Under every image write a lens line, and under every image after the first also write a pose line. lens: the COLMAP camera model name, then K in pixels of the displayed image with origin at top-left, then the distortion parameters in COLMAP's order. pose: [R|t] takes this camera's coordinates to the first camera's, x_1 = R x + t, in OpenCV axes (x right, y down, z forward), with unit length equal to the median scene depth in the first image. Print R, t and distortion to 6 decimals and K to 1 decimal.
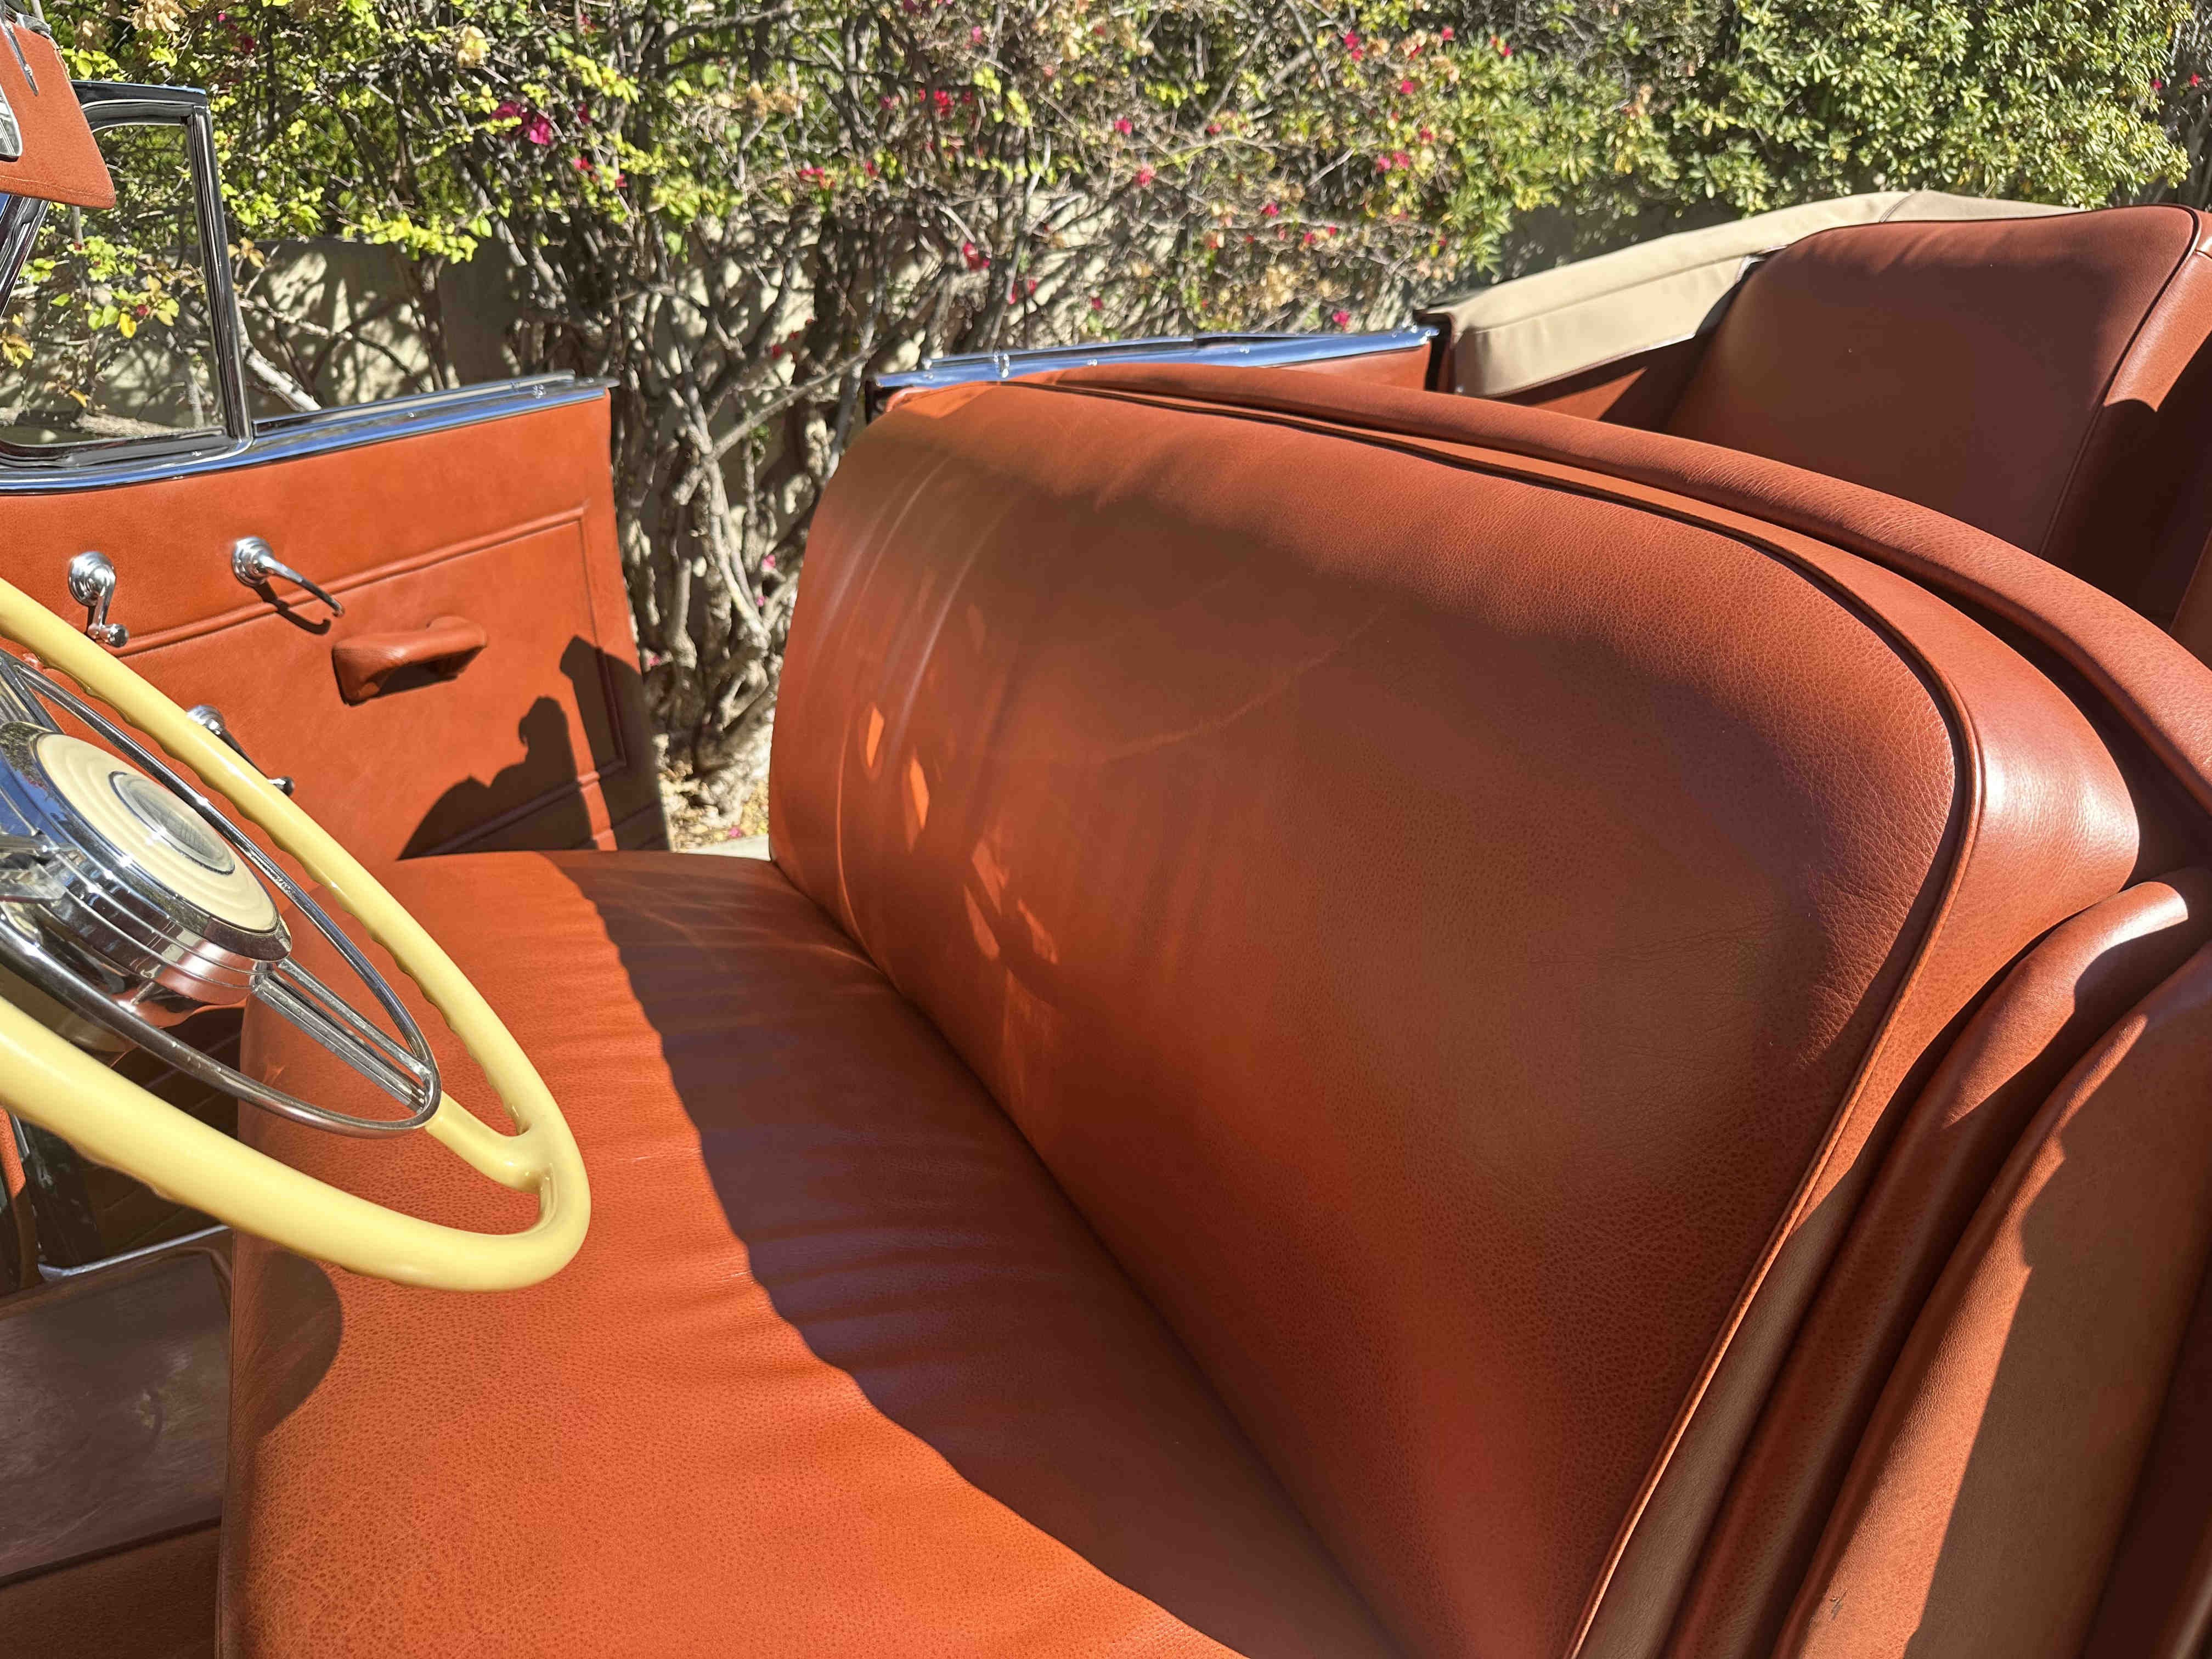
lens RADIAL K [[1610.7, 0, 1106.9], [0, 1610.7, 814.1], [0, 0, 1]] dist [-0.014108, -0.000678]
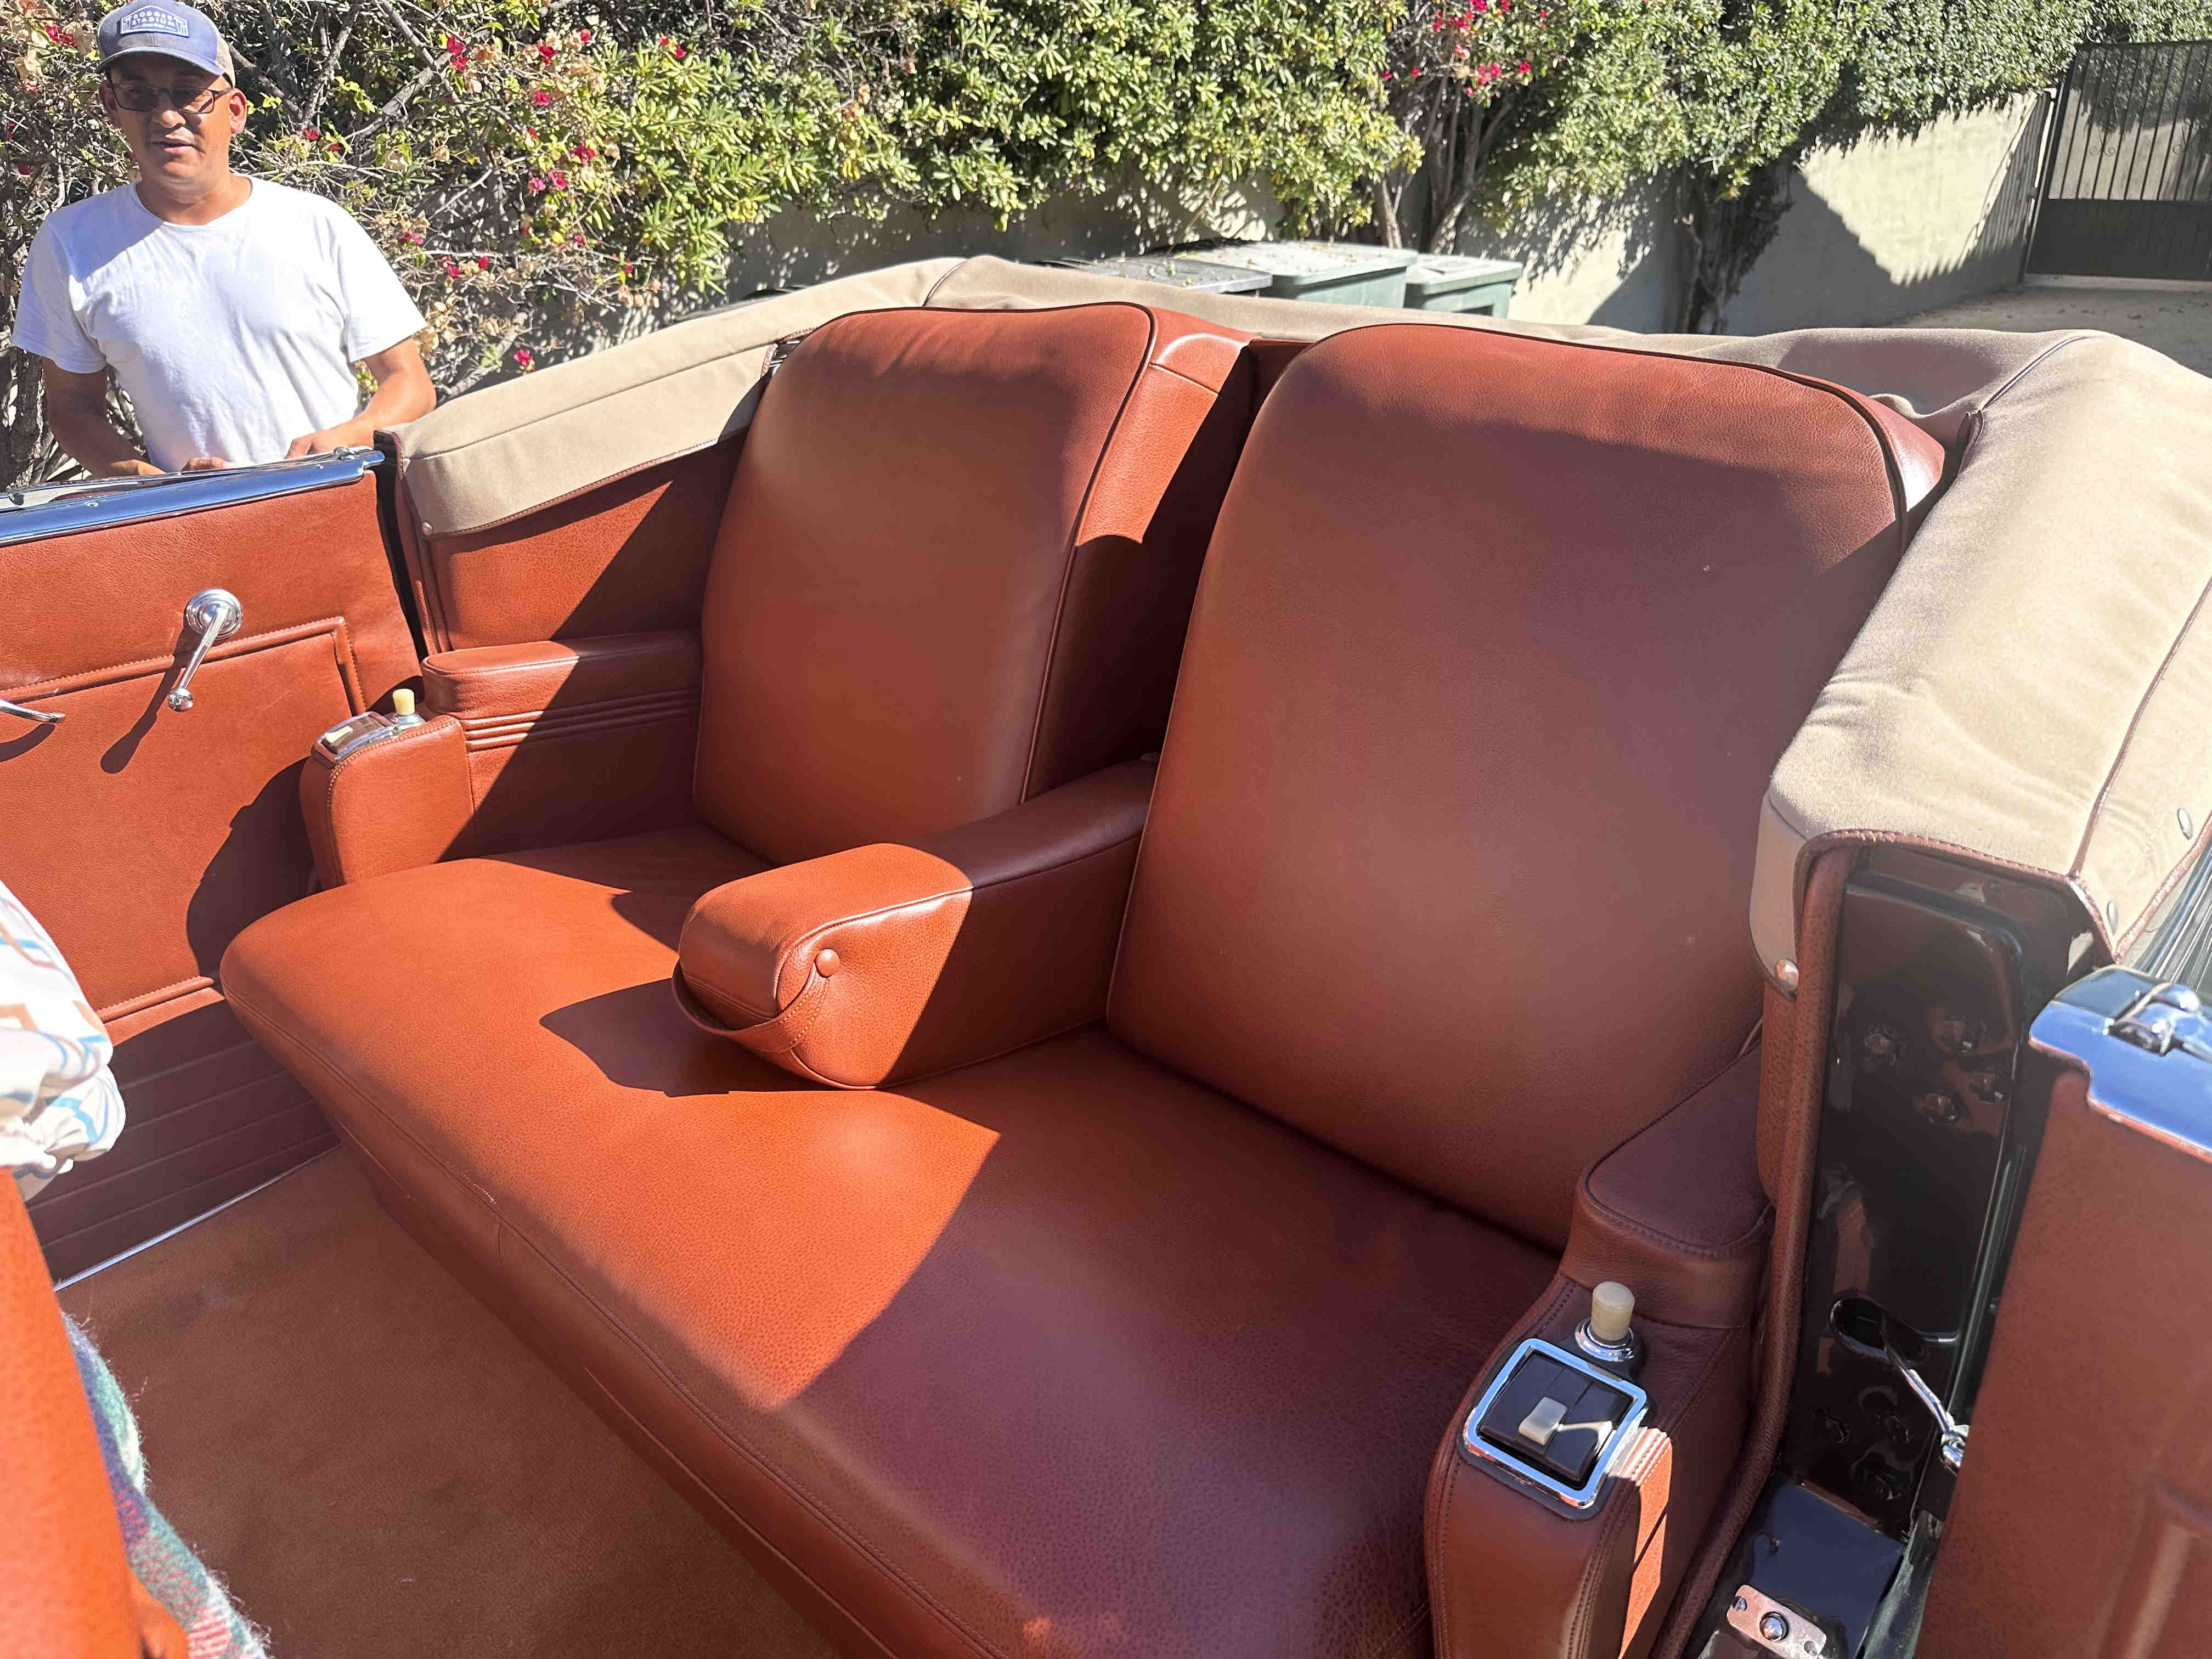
lens RADIAL K [[1610.7, 0, 1083.9], [0, 1610.7, 817.5], [0, 0, 1]] dist [-0.014108, -0.000678]
pose [[0.947925, -0.124531, 0.293138, 0.117050], [0.117192, 0.992198, 0.042541, -0.048582], [-0.296148, -0.005972, 0.955123, 0.055621]]
